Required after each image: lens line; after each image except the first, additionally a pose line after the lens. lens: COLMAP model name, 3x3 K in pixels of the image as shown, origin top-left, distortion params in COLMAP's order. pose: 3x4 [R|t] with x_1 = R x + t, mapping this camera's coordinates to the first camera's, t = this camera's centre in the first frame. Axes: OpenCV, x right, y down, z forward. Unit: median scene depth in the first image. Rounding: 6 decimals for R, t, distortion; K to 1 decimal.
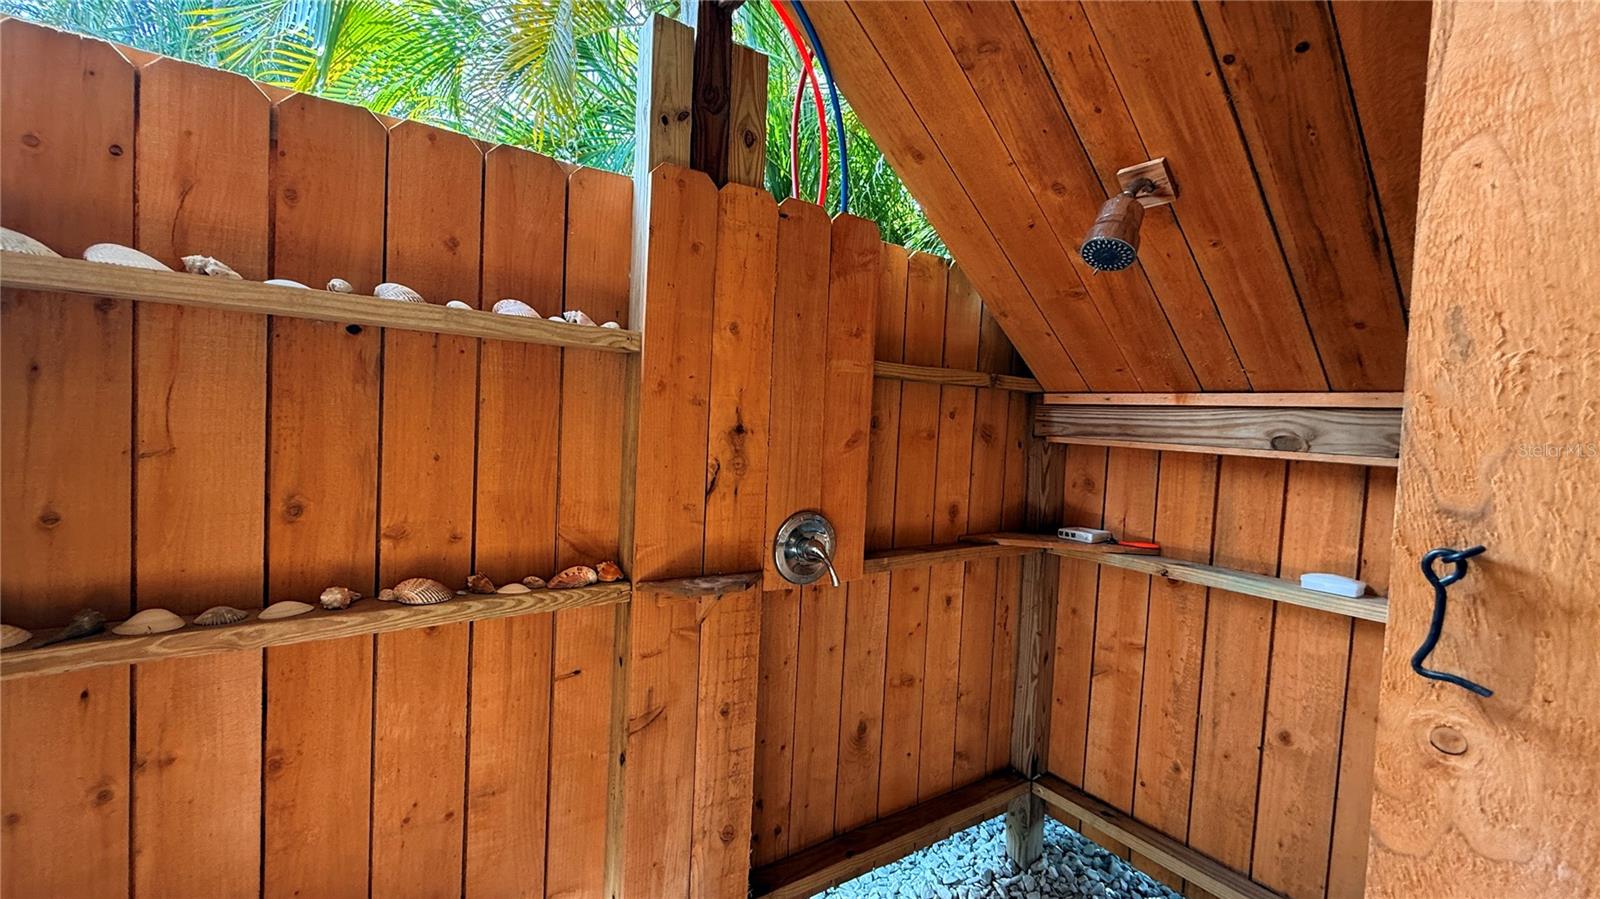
lens RADIAL K [[639.1, 0, 795.8], [0, 639.1, 452.0], [0, 0, 1]] dist [0.001673, -0.000088]
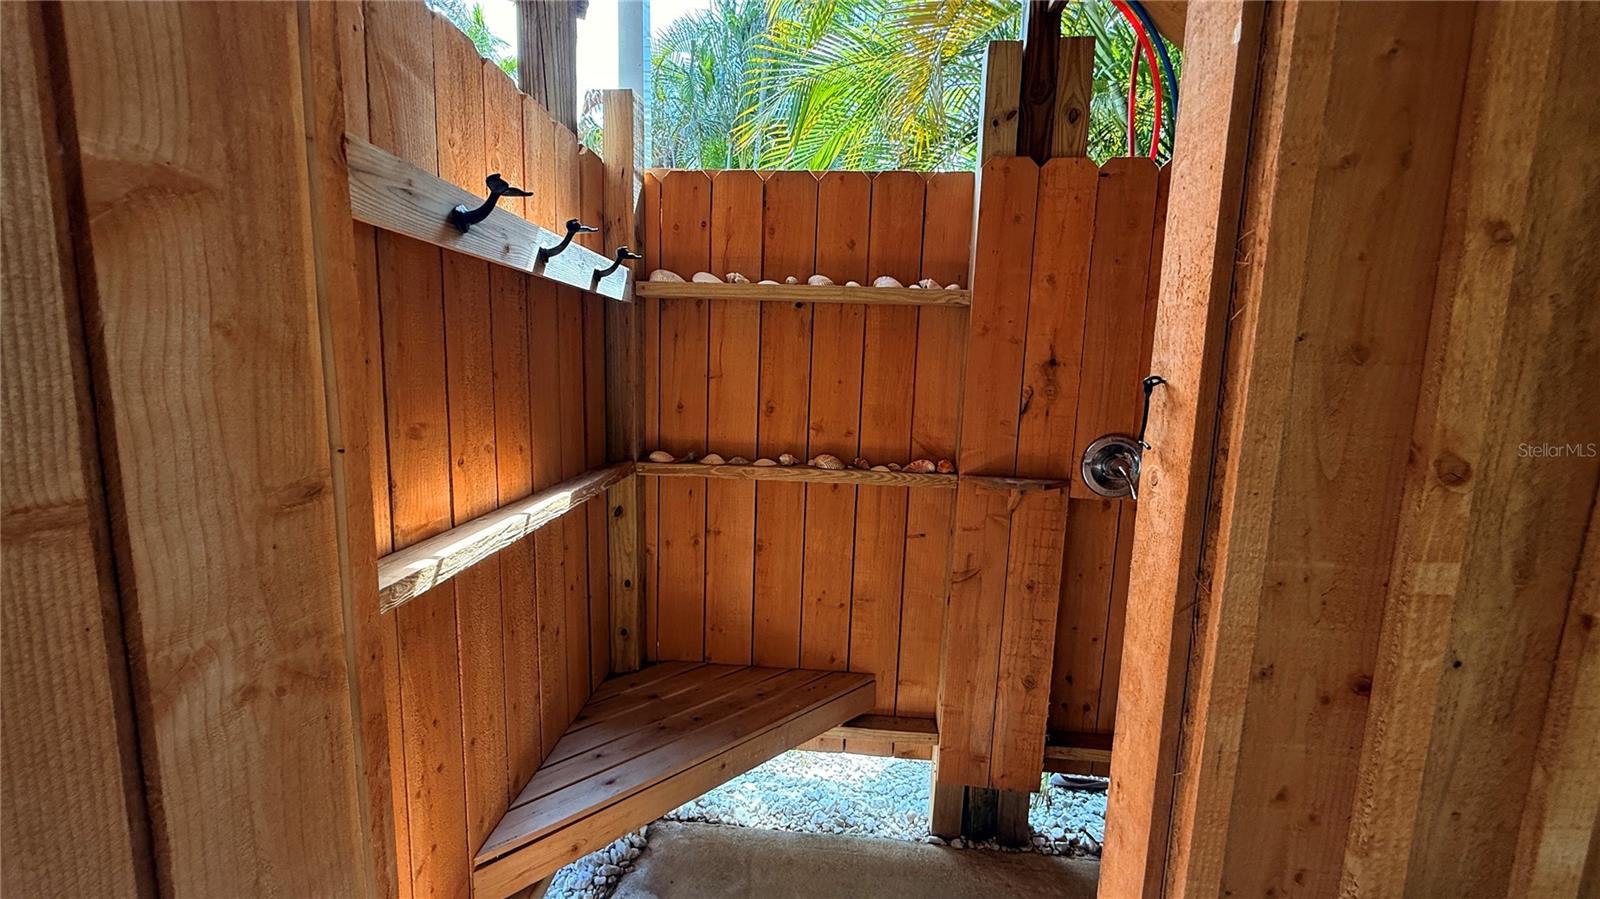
lens RADIAL K [[639.1, 0, 795.8], [0, 639.1, 452.0], [0, 0, 1]] dist [0.001673, -0.000088]
pose [[0.778368, 0.066630, -0.624262, 0.335280], [-0.023965, 0.996781, 0.076510, 0.058922], [0.627350, -0.044593, 0.777459, -0.297954]]
